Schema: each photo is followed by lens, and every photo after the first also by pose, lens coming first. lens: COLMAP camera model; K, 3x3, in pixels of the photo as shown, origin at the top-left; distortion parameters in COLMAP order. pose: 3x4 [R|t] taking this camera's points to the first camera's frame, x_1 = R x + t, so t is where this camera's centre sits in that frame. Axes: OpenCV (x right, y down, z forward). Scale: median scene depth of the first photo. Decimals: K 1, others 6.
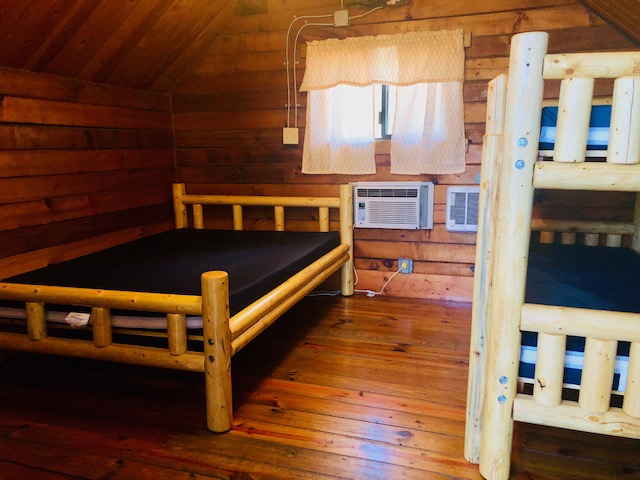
lens RADIAL K [[516.3, 0, 320.0], [0, 516.3, 240.0], [0, 0, 1]] dist [0.074692, -0.098847]
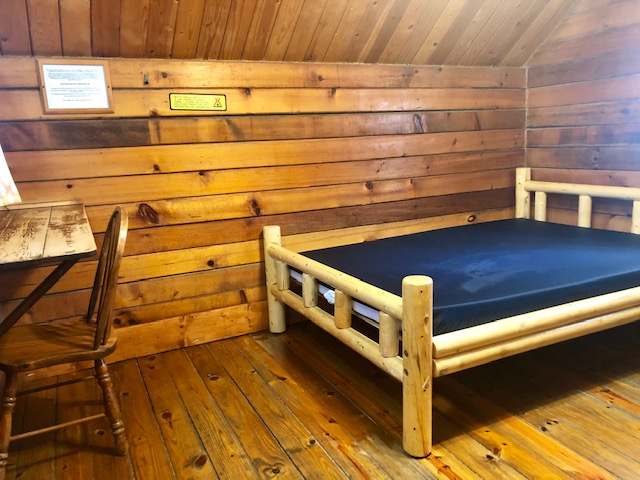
lens RADIAL K [[516.3, 0, 320.0], [0, 516.3, 240.0], [0, 0, 1]] dist [0.074692, -0.098847]
pose [[0.695730, 0.123607, -0.707588, 0.154572], [-0.094115, 0.992277, 0.080801, -0.028796], [0.712111, 0.010379, 0.701990, 0.142084]]
